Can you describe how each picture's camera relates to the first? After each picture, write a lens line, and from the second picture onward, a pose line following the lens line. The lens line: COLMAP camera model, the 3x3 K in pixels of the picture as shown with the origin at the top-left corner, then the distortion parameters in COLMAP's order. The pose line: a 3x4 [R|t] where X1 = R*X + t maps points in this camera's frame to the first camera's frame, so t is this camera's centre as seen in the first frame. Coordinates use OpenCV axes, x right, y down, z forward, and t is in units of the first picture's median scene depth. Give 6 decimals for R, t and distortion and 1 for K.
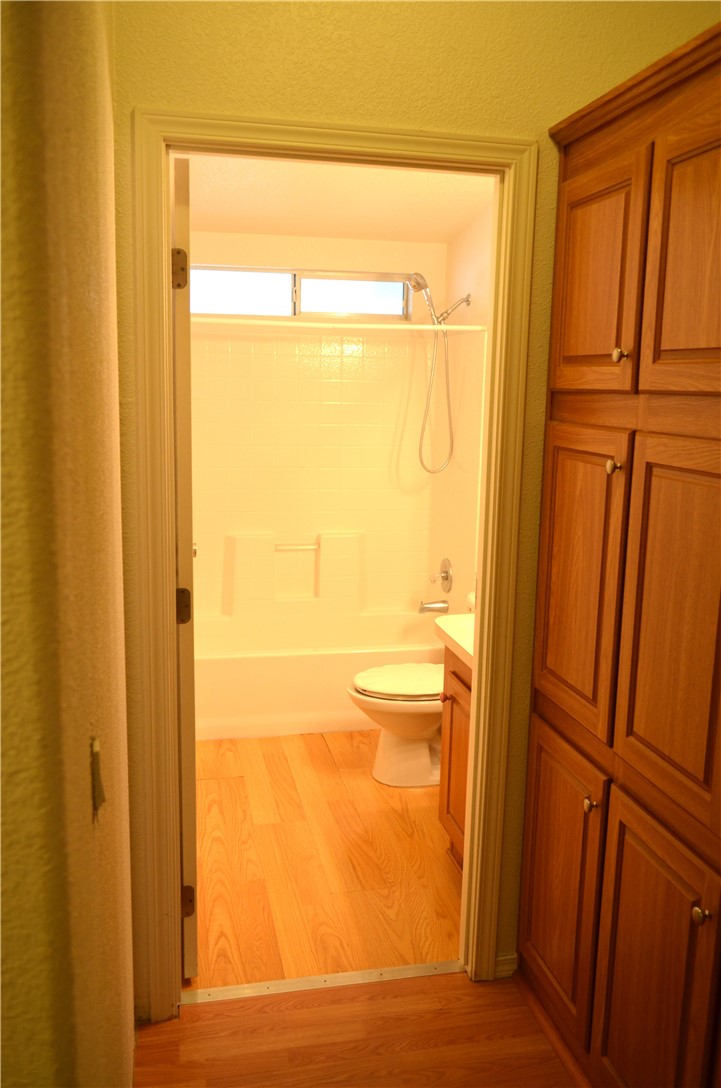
lens RADIAL K [[876.7, 0, 355.5], [0, 876.7, 541.4], [0, 0, 1]] dist [0.006075, 0.000430]
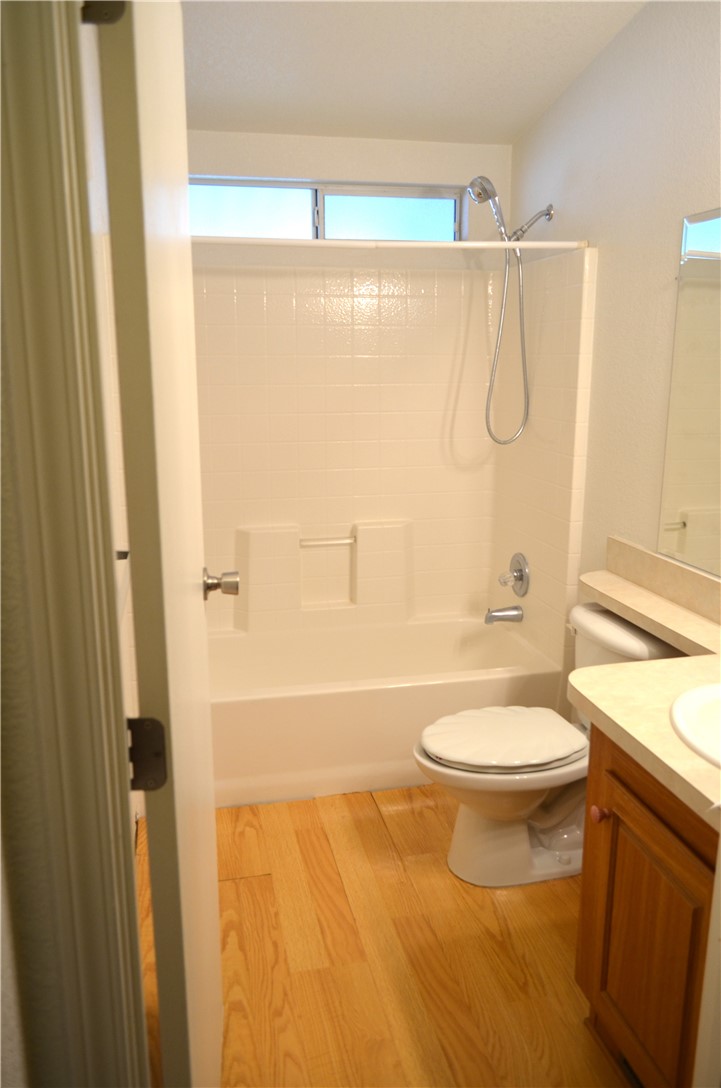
lens RADIAL K [[830.5, 0, 360.5], [0, 830.5, 544.0], [0, 0, 1]] dist [0.004490, -0.000164]
pose [[0.999744, -0.022597, -0.000651, -0.044710], [0.022603, 0.998705, 0.045586, -0.030580], [-0.000380, -0.045589, 0.998960, 0.309966]]
